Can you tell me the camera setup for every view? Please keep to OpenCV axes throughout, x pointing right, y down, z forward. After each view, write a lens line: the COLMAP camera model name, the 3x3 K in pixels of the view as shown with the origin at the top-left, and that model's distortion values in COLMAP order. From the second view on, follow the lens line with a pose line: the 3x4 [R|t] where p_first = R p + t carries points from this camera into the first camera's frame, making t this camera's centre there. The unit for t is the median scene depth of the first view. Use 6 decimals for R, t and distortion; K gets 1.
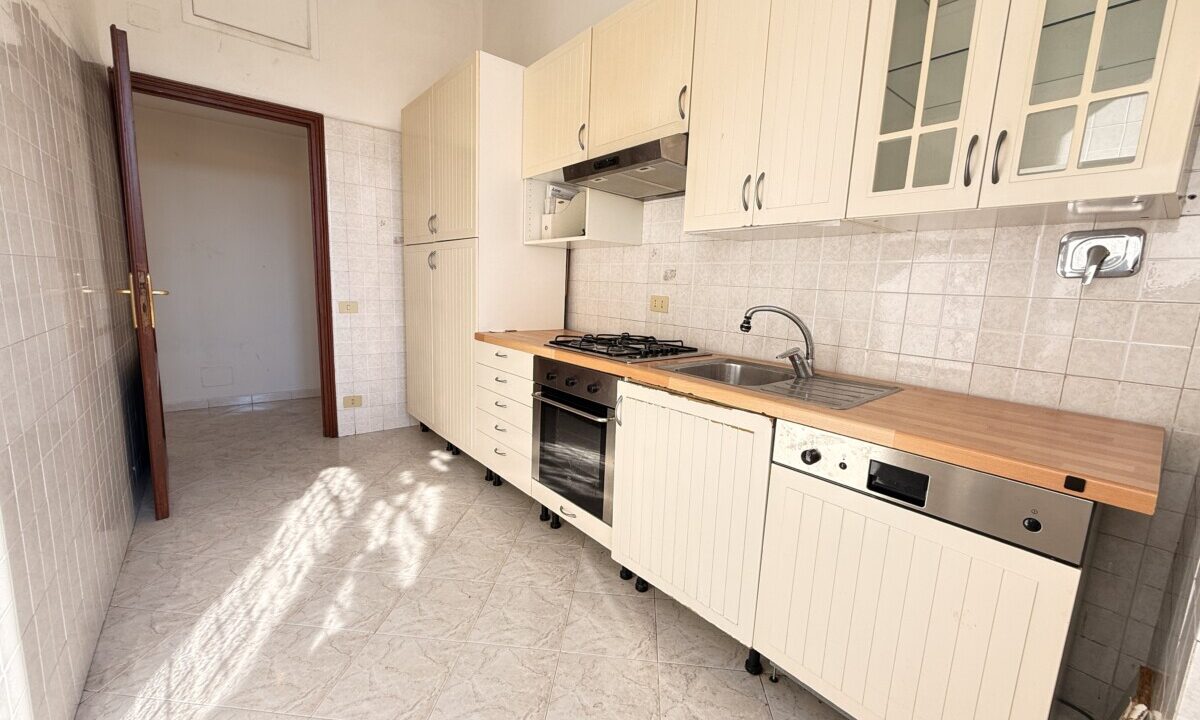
lens RADIAL K [[475.7, 0, 595.8], [0, 475.7, 361.2], [0, 0, 1]] dist [-0.000294, -0.000246]
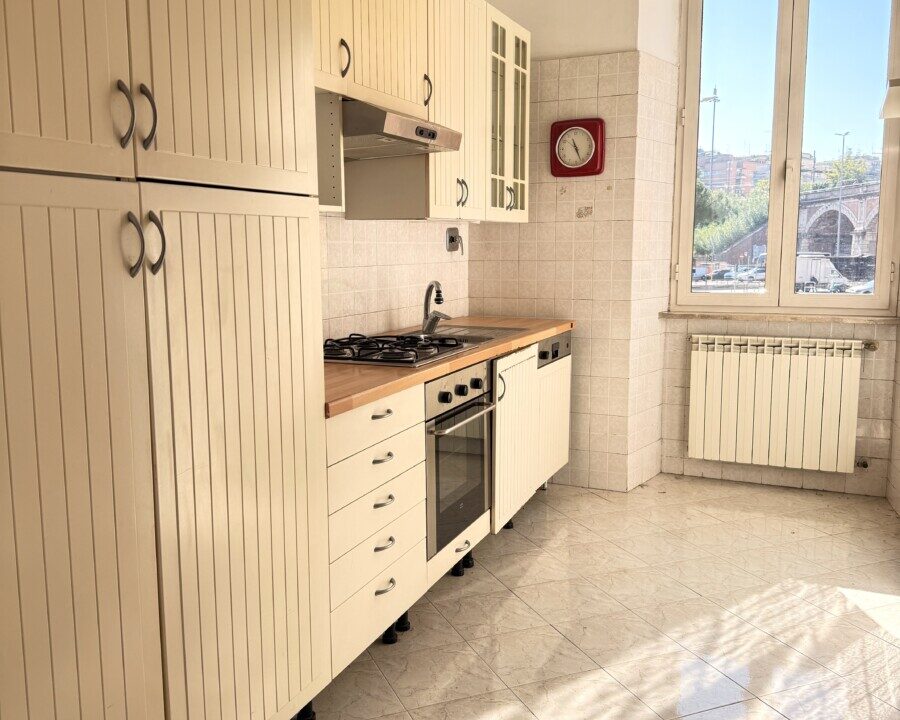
lens RADIAL K [[840.3, 0, 418.8], [0, 840.3, 369.6], [0, 0, 1]] dist [-0.031524, 0.000000]
pose [[-0.433164, -0.166235, 0.885852, -1.115043], [0.137619, 0.959122, 0.247278, -0.309854], [-0.890747, 0.229022, -0.392580, 1.378277]]
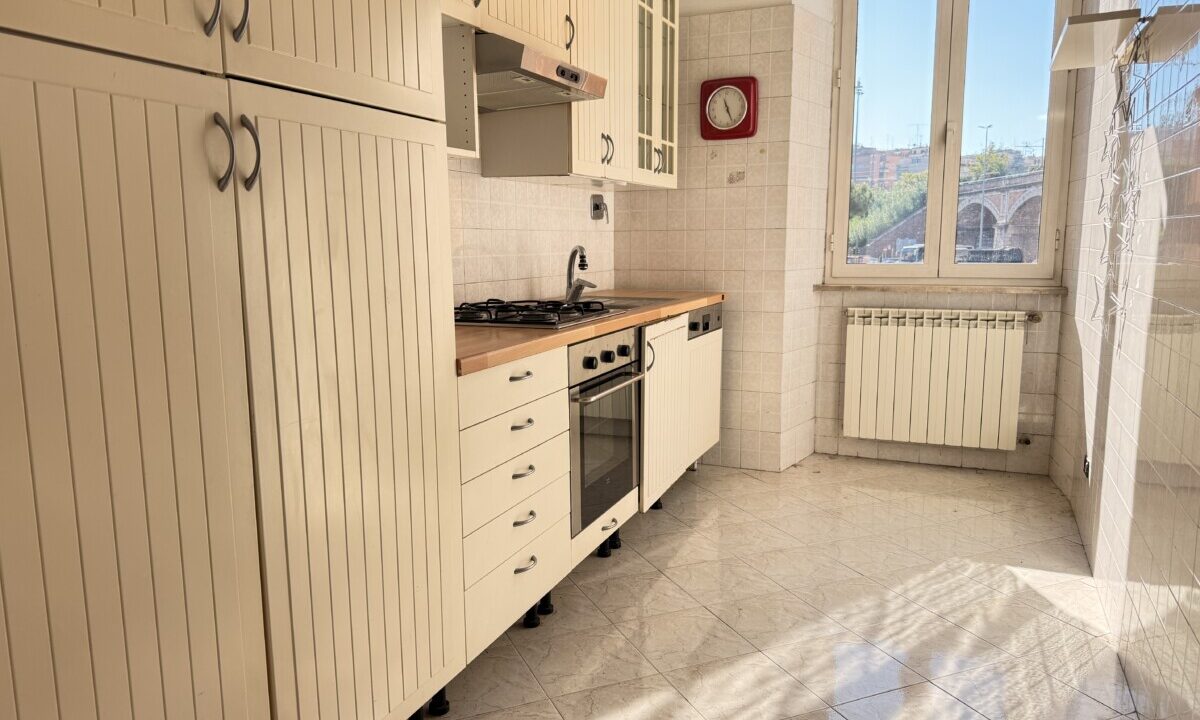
lens RADIAL K [[838.0, 0, 573.3], [0, 838.0, 384.1], [0, 0, 1]] dist [-0.035453, -0.001409]
pose [[-0.444283, -0.184826, 0.876614, -1.039649], [0.138932, 0.952436, 0.271225, -0.245538], [-0.885048, 0.242291, -0.397473, 1.348700]]
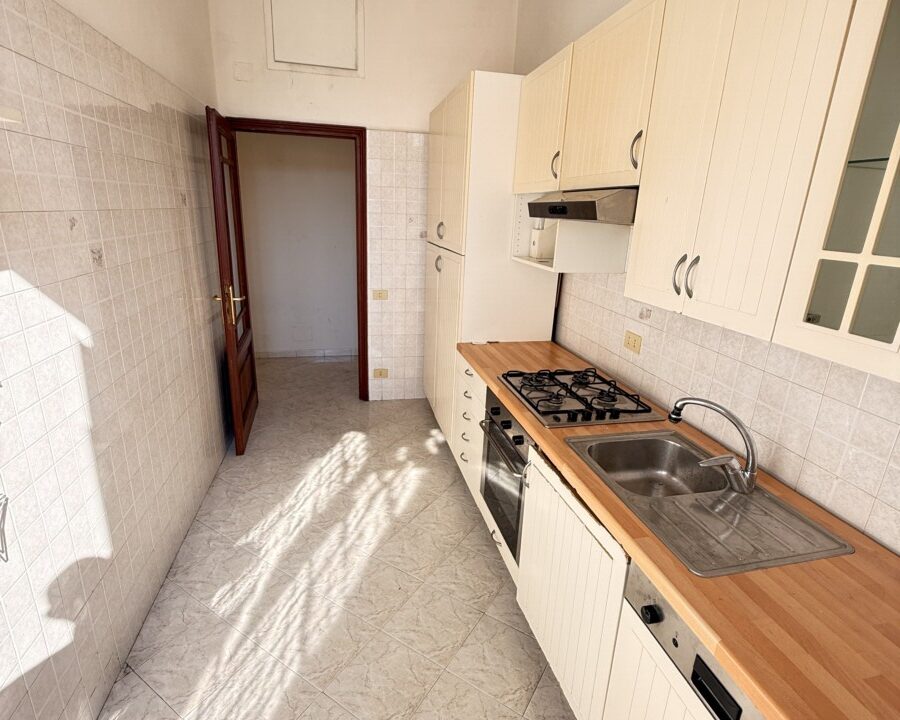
lens RADIAL K [[475.5, 0, 446.7], [0, 475.5, 358.8], [0, 0, 1]] dist [0.000488, -0.001317]
pose [[0.892264, 0.127856, -0.433033, 0.221312], [-0.073846, 0.987479, 0.139400, -0.195569], [0.445434, -0.092403, 0.890534, 0.028935]]
